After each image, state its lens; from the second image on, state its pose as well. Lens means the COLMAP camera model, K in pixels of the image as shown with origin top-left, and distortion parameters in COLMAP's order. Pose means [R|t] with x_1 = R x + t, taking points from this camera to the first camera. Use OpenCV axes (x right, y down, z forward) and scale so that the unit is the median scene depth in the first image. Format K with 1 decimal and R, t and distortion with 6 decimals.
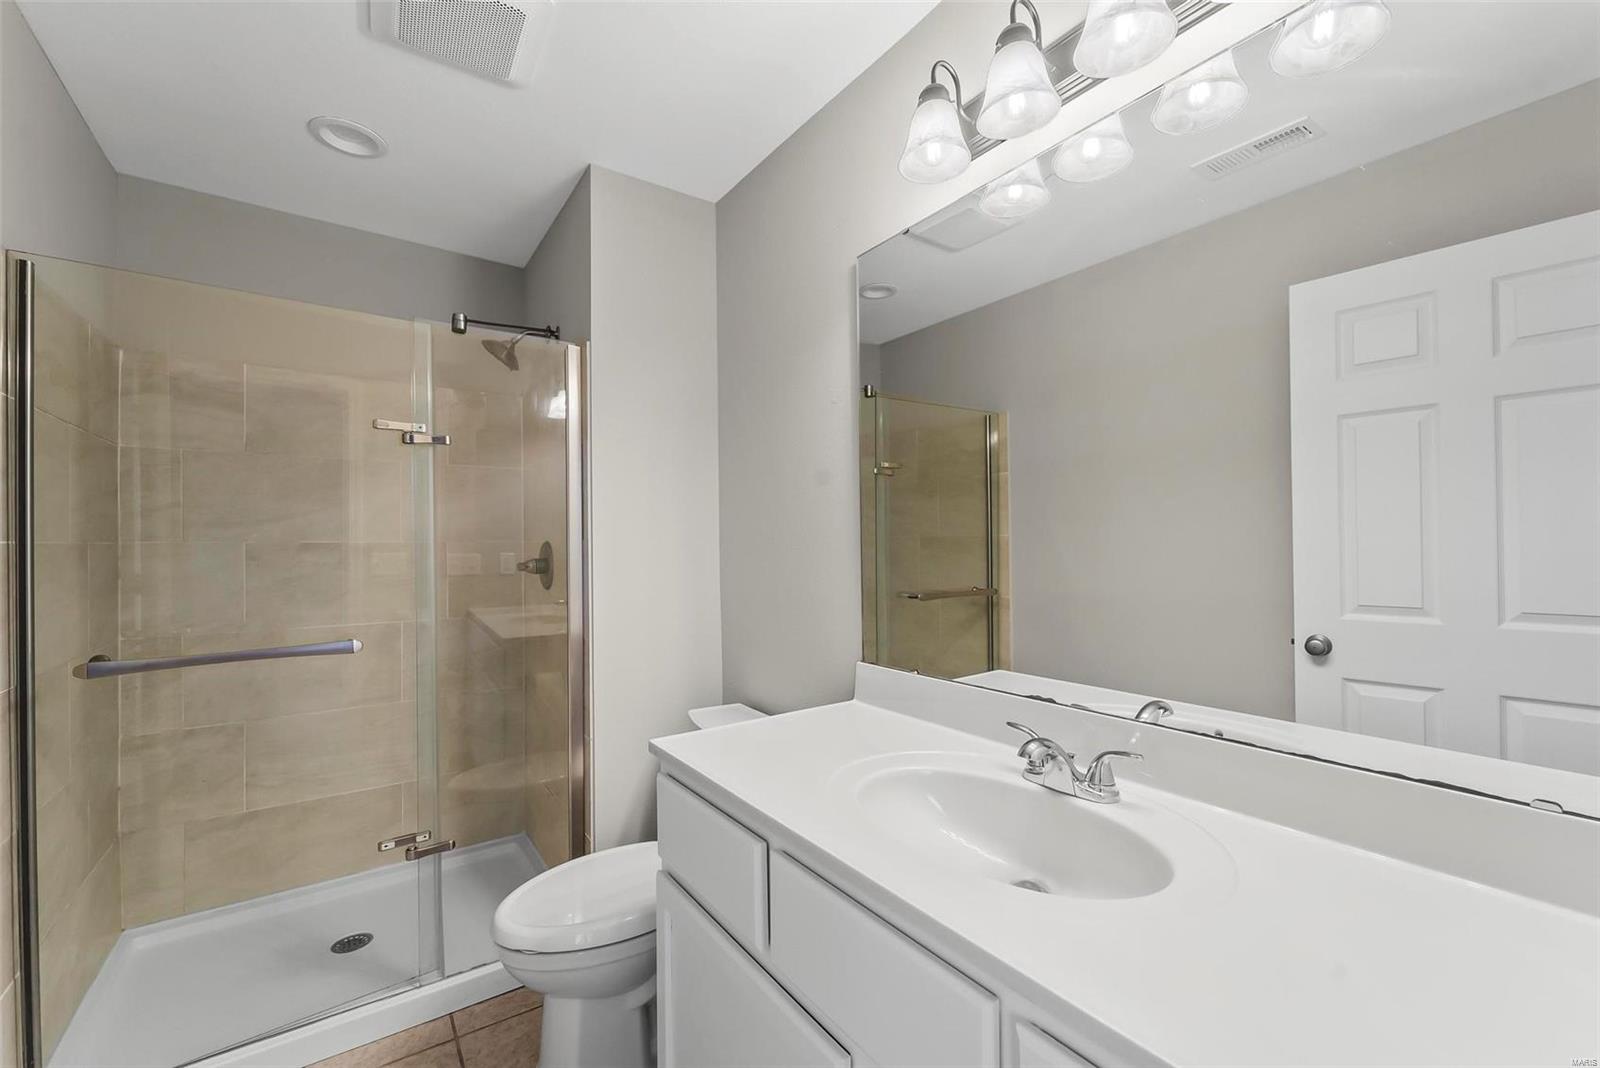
lens RADIAL K [[650.9, 0, 797.3], [0, 650.9, 554.7], [0, 0, 1]] dist [0.000845, 0.000012]
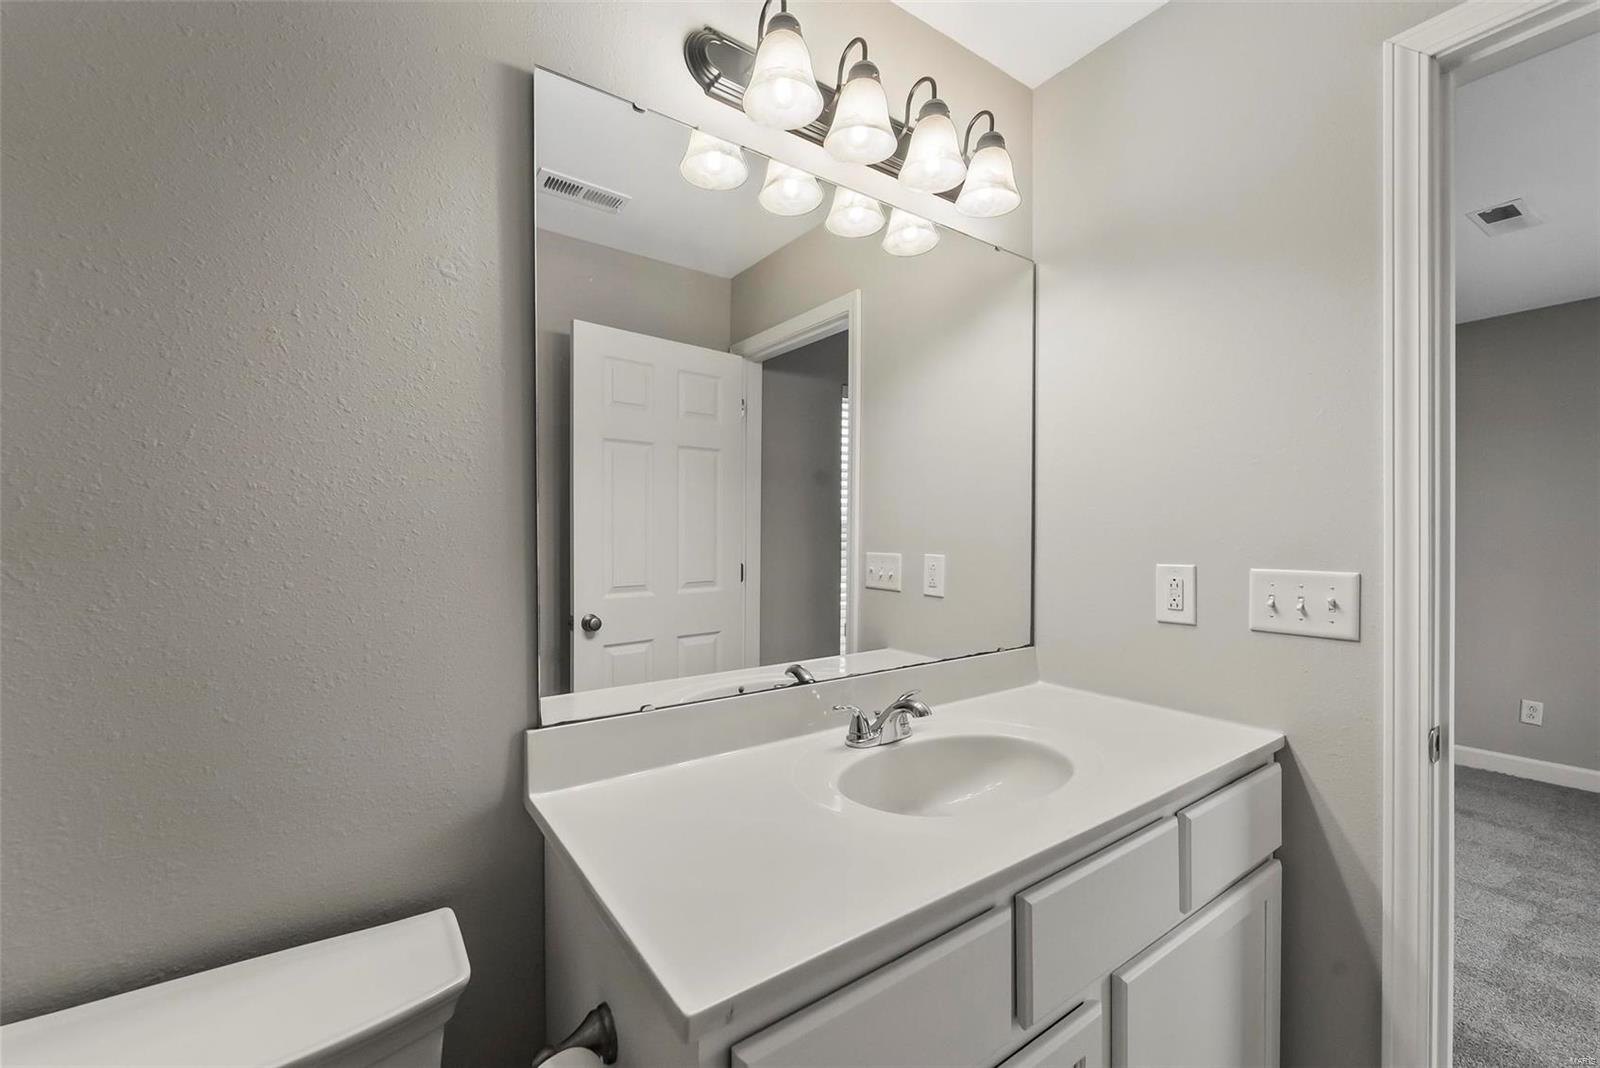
lens RADIAL K [[650.9, 0, 797.3], [0, 650.9, 554.7], [0, 0, 1]] dist [0.000845, 0.000012]
pose [[-0.004853, -0.014795, 0.999879, -0.673576], [0.007751, 0.999860, 0.014832, -0.004762], [-0.999958, 0.007822, -0.004737, 0.983852]]
